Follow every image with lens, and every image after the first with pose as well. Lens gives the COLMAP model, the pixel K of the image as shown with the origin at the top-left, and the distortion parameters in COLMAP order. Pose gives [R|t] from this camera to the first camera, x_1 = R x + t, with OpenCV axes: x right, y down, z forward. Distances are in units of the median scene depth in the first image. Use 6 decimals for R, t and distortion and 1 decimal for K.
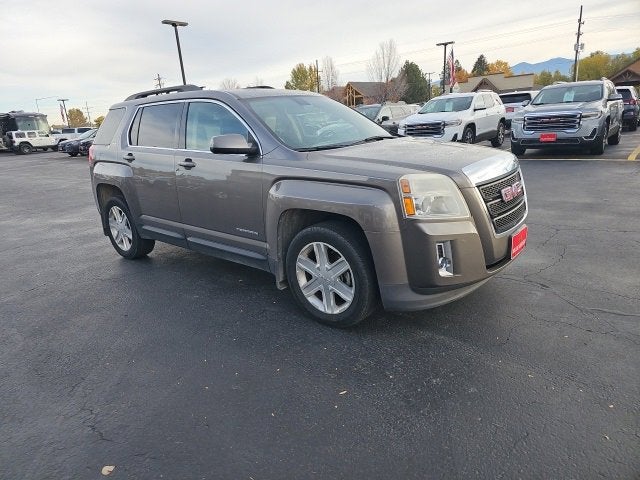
lens RADIAL K [[418.0, 0, 314.3], [0, 418.0, 242.5], [0, 0, 1]] dist [0.060992, -0.046467]
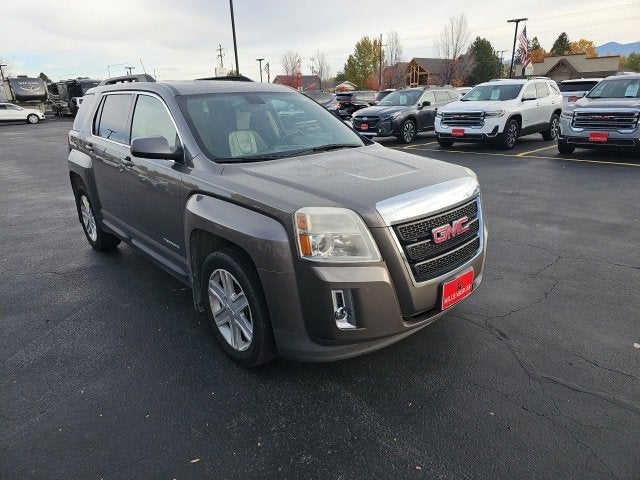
lens RADIAL K [[420.1, 0, 319.7], [0, 420.1, 239.5], [0, 0, 1]] dist [0.055600, -0.047971]
pose [[0.990997, 0.078622, -0.108365, 0.189766], [-0.073579, 0.996046, 0.049784, -0.077693], [0.111850, -0.041363, 0.992864, 0.089076]]
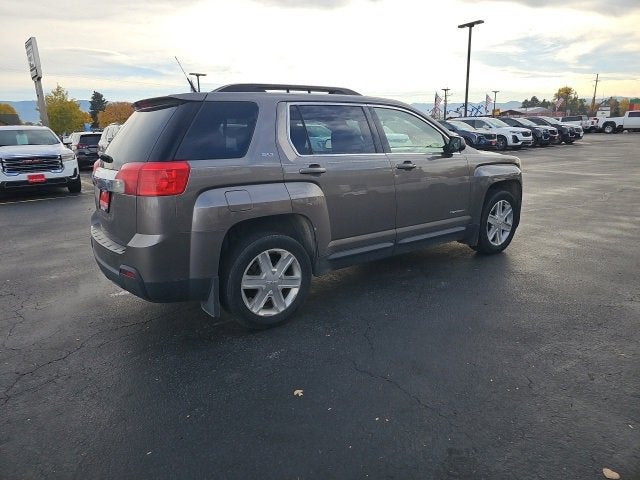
lens RADIAL K [[415.0, 0, 309.0], [0, 415.0, 237.5], [0, 0, 1]] dist [0.062002, -0.045760]
pose [[0.244006, -0.178059, 0.953287, -1.112123], [0.290236, 0.951351, 0.103408, -0.158424], [-0.925324, 0.251446, 0.283815, 0.792054]]
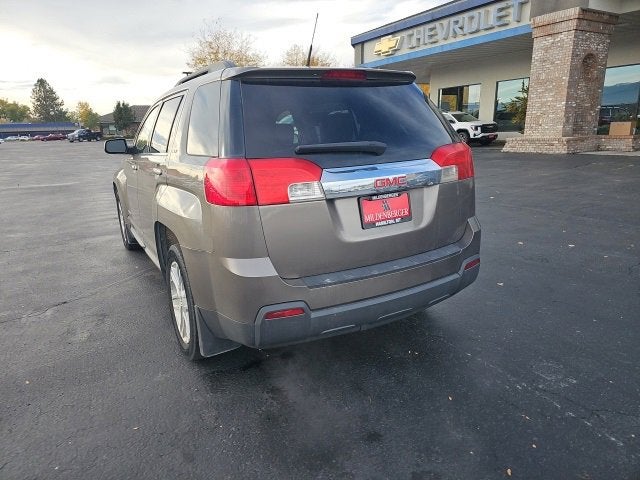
lens RADIAL K [[418.0, 0, 314.3], [0, 418.0, 242.5], [0, 0, 1]] dist [0.060992, -0.046467]
pose [[-0.936872, 0.009167, 0.349553, -0.603382], [0.191623, 0.849645, 0.491308, -0.466605], [-0.292492, 0.527275, -0.797765, 1.725028]]
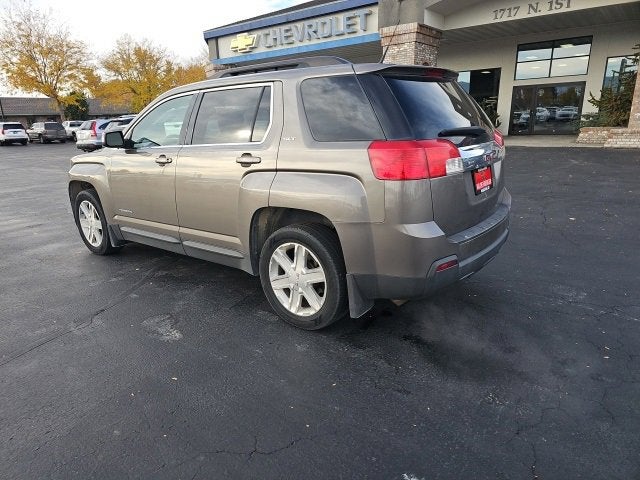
lens RADIAL K [[418.0, 0, 314.3], [0, 418.0, 242.5], [0, 0, 1]] dist [0.060992, -0.046467]
pose [[-0.994320, 0.106427, -0.001395, -0.251920], [0.088309, 0.832219, 0.547370, -0.532309], [0.059416, 0.544137, -0.836890, 1.853875]]
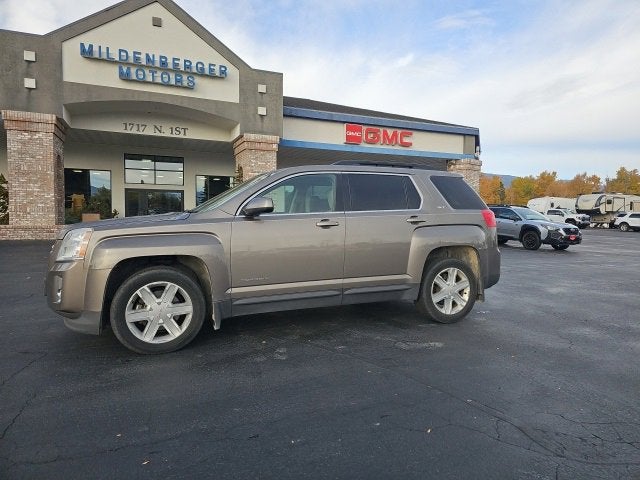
lens RADIAL K [[415.8, 0, 323.3], [0, 415.8, 235.5], [0, 0, 1]] dist [0.063434, -0.051117]
pose [[-0.457141, 0.106544, -0.882990, 0.823742], [-0.234979, 0.943054, 0.235445, -0.439310], [0.857792, 0.315115, -0.406073, 1.458259]]
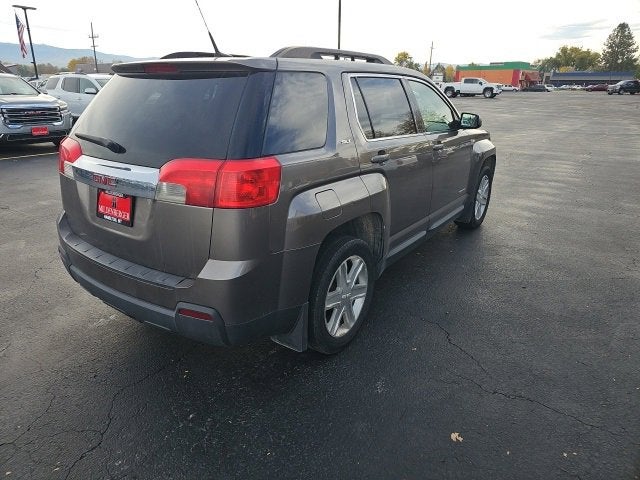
lens RADIAL K [[415.6, 0, 304.1], [0, 415.6, 230.1], [0, 0, 1]] dist [0.057200, -0.040419]
pose [[-0.070086, -0.262795, 0.962303, -1.007367], [0.285996, 0.918885, 0.271768, -0.289927], [-0.955664, 0.294261, 0.010758, 1.084421]]
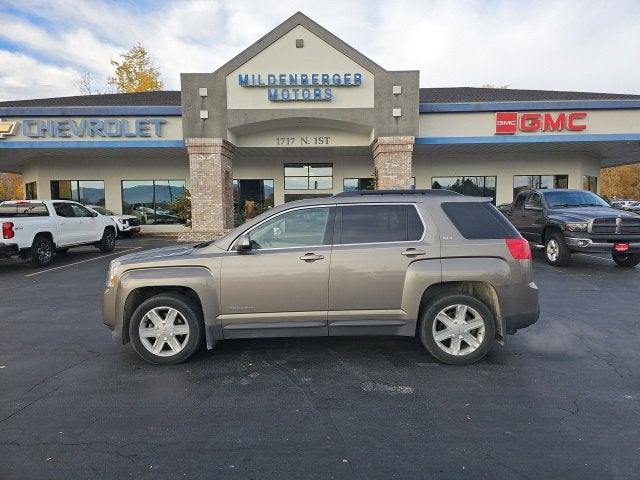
lens RADIAL K [[416.6, 0, 324.9], [0, 416.6, 238.4], [0, 0, 1]] dist [0.072101, -0.062927]
pose [[-0.774087, 0.122403, -0.621133, 0.576108], [-0.118609, 0.935717, 0.332213, -0.612546], [0.621869, 0.330834, -0.709809, 1.768588]]
